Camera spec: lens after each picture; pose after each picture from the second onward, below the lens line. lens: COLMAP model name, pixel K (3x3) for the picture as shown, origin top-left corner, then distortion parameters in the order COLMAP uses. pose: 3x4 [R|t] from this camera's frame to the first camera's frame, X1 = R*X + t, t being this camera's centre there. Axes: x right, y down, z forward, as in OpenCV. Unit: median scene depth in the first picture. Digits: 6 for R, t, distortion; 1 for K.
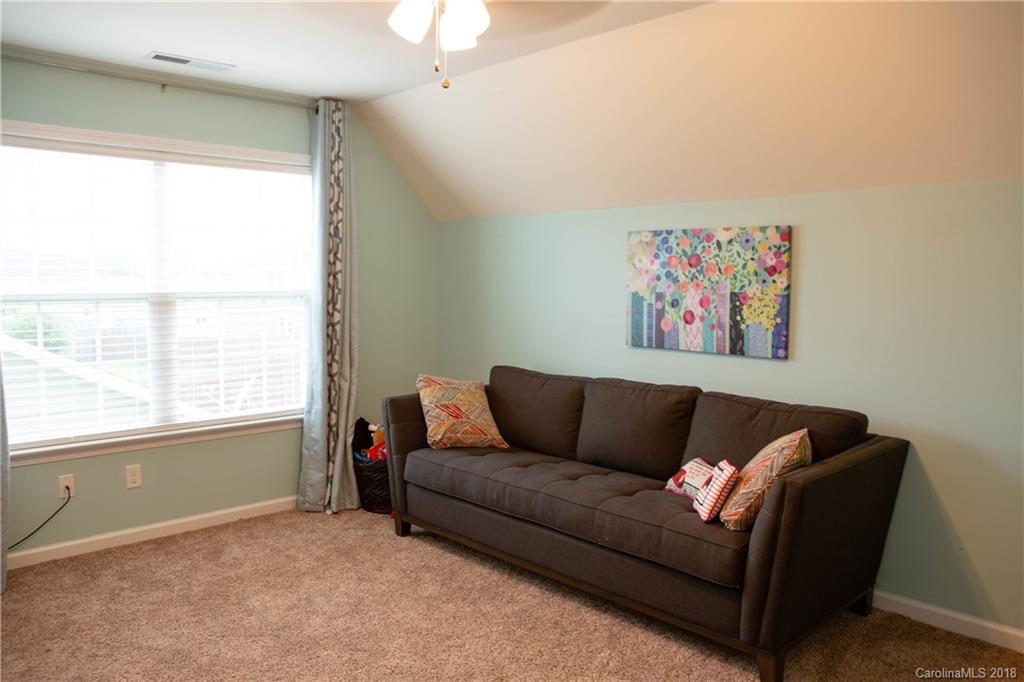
lens RADIAL K [[770.4, 0, 512.0], [0, 770.4, 341.0], [0, 0, 1]] dist [-0.100044, 0.095410]
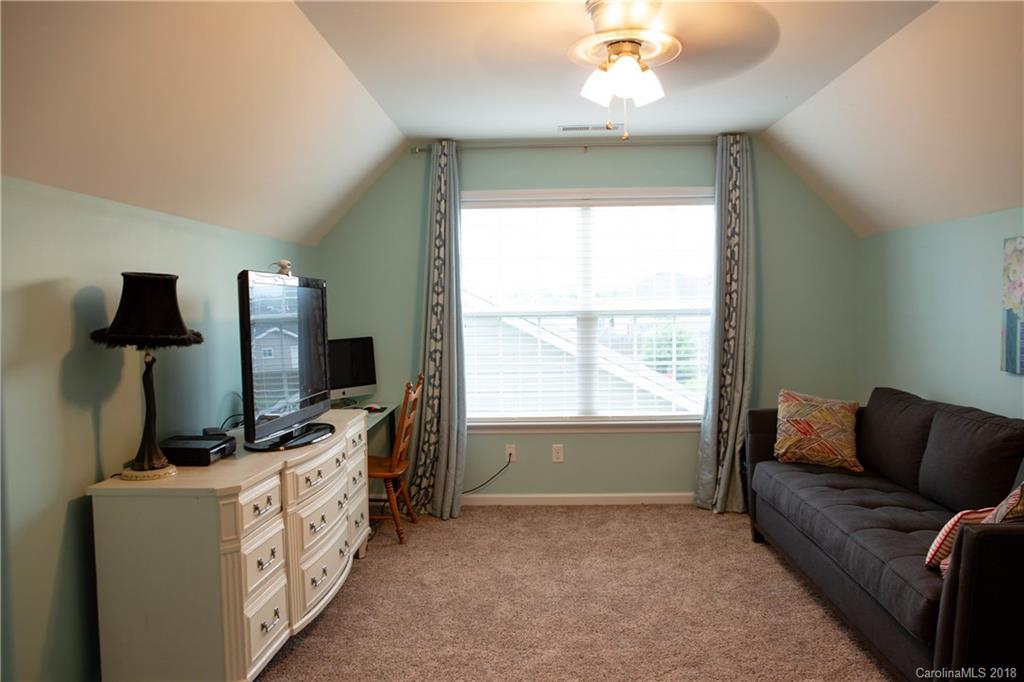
lens RADIAL K [[770.4, 0, 512.0], [0, 770.4, 341.0], [0, 0, 1]] dist [-0.100044, 0.095410]
pose [[0.698262, 0.023803, -0.715446, 0.357333], [-0.040739, 0.999149, -0.006519, -0.000322], [0.714682, 0.033698, 0.698638, 0.022526]]
